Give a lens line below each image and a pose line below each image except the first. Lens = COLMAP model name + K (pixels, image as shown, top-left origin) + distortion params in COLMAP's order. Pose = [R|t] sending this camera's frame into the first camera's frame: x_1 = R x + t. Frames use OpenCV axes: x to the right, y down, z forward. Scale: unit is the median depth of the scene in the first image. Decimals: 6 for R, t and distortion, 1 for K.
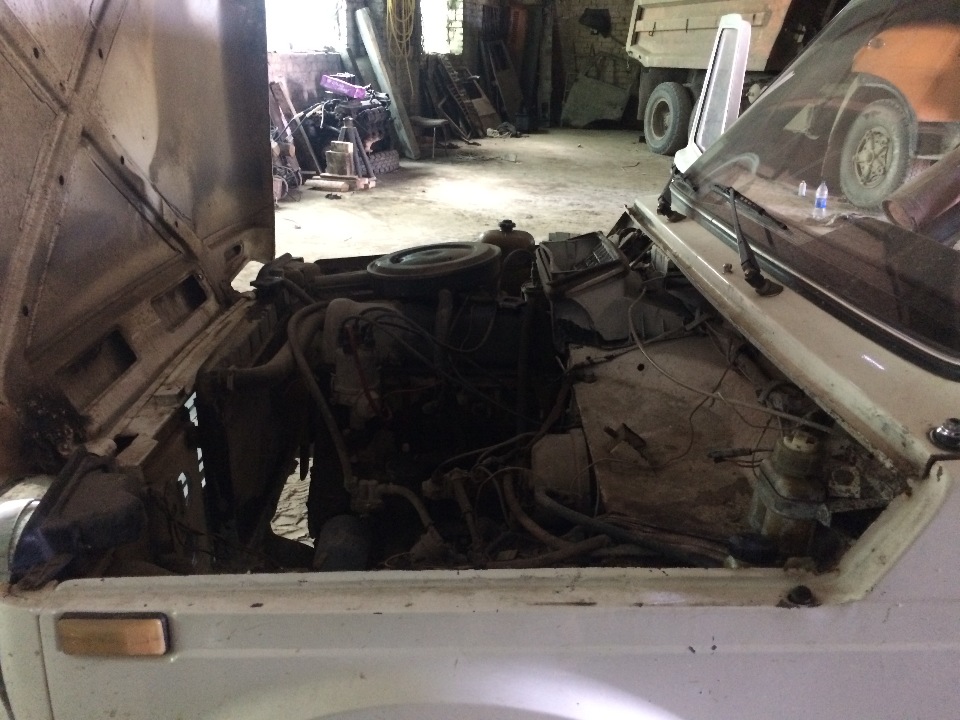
lens RADIAL K [[806.6, 0, 480.0], [0, 806.6, 360.0], [0, 0, 1]] dist [0.010746, 0.004539]
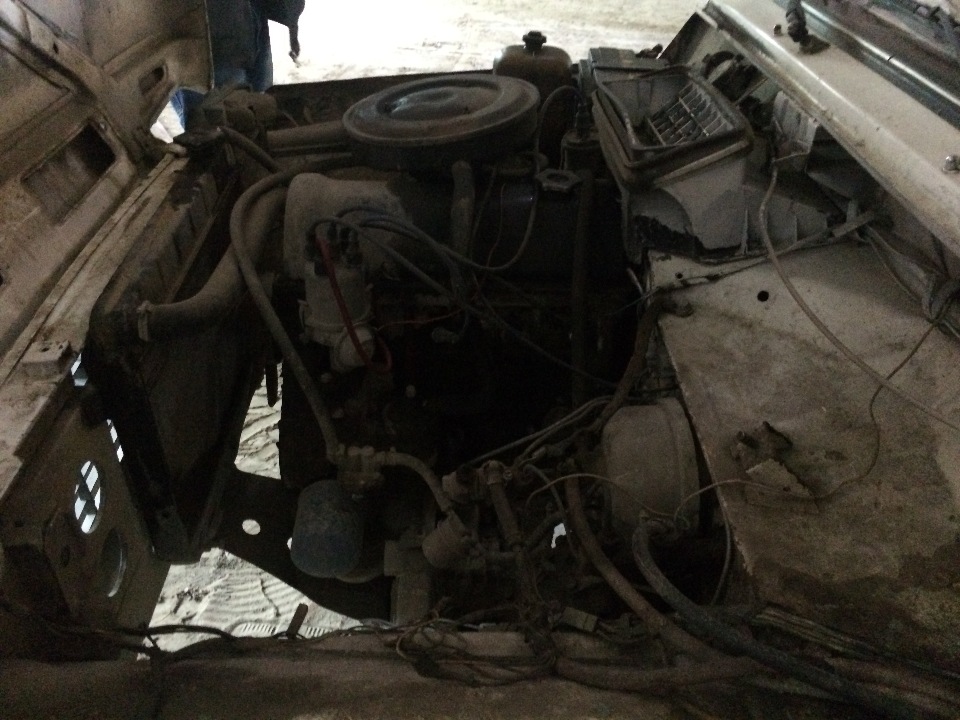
lens RADIAL K [[811.1, 0, 480.0], [0, 811.1, 360.0], [0, 0, 1]] dist [0.065583, -0.102992]
pose [[0.999679, -0.010738, 0.022951, -0.049042], [0.004603, 0.967655, 0.252235, -0.106652], [-0.024917, -0.252049, 0.967394, 0.324030]]
